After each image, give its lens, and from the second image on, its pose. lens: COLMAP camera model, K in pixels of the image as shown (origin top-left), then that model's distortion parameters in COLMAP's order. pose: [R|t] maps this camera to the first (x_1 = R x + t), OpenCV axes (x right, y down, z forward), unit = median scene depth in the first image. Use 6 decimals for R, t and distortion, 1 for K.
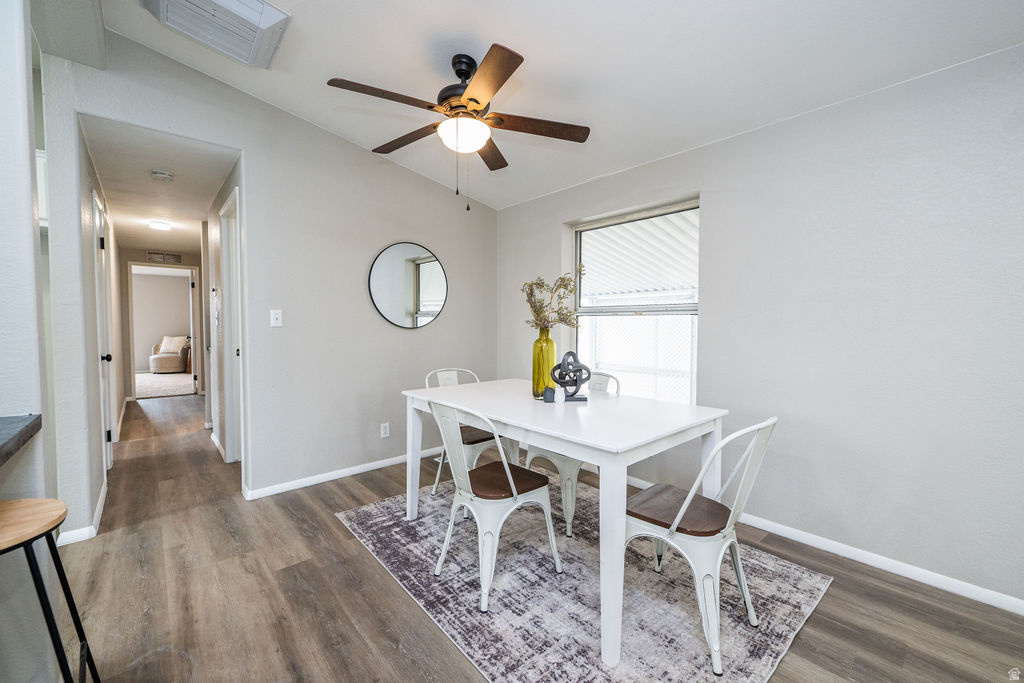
lens RADIAL K [[410.5, 0, 515.2], [0, 410.5, 339.7], [0, 0, 1]] dist [-0.001300, -0.000148]
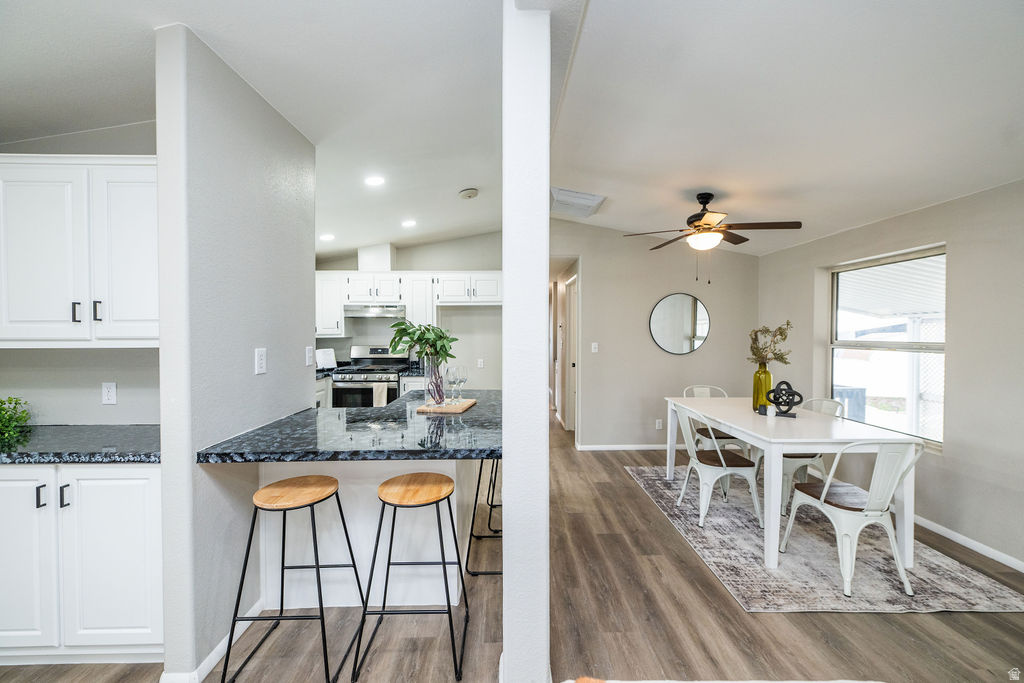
lens RADIAL K [[402.8, 0, 516.2], [0, 402.8, 339.4], [0, 0, 1]] dist [0.007689, -0.000009]
pose [[0.765202, 0.010244, -0.643709, 0.322557], [-0.025099, 0.999588, -0.013928, -0.071408], [0.643301, 0.026815, 0.765144, -0.646482]]
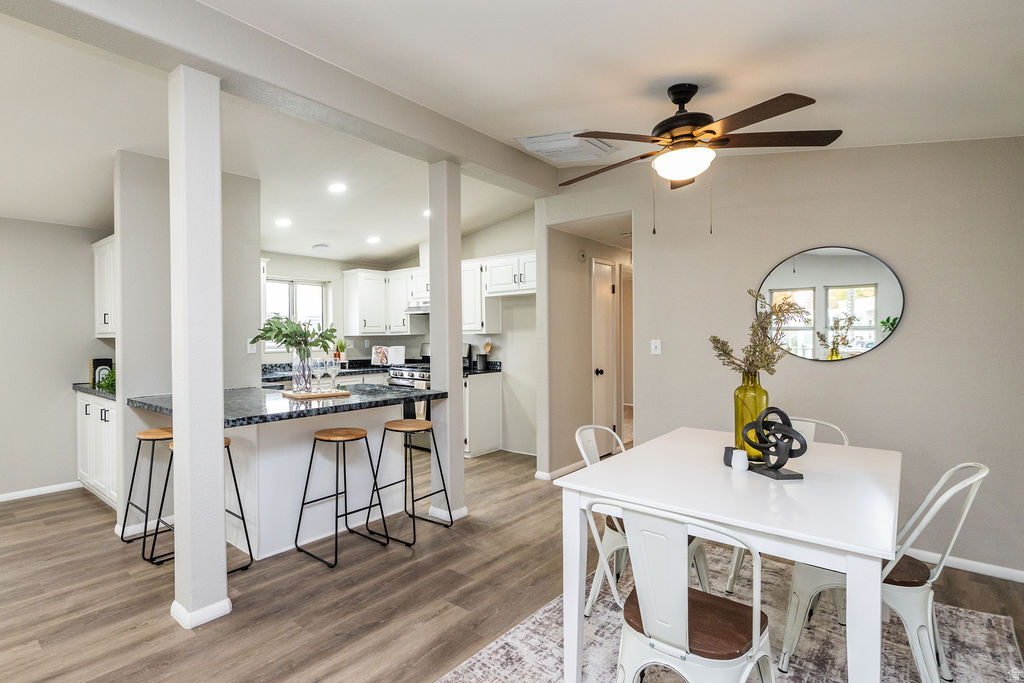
lens RADIAL K [[508.4, 0, 399.0], [0, 508.4, 340.1], [0, 0, 1]] dist [-0.000904, -0.000190]
pose [[0.048789, 0.007123, -0.998784, 0.997315], [-0.031521, 0.999487, 0.005588, -0.073980], [0.998312, 0.031210, 0.048989, 0.293790]]
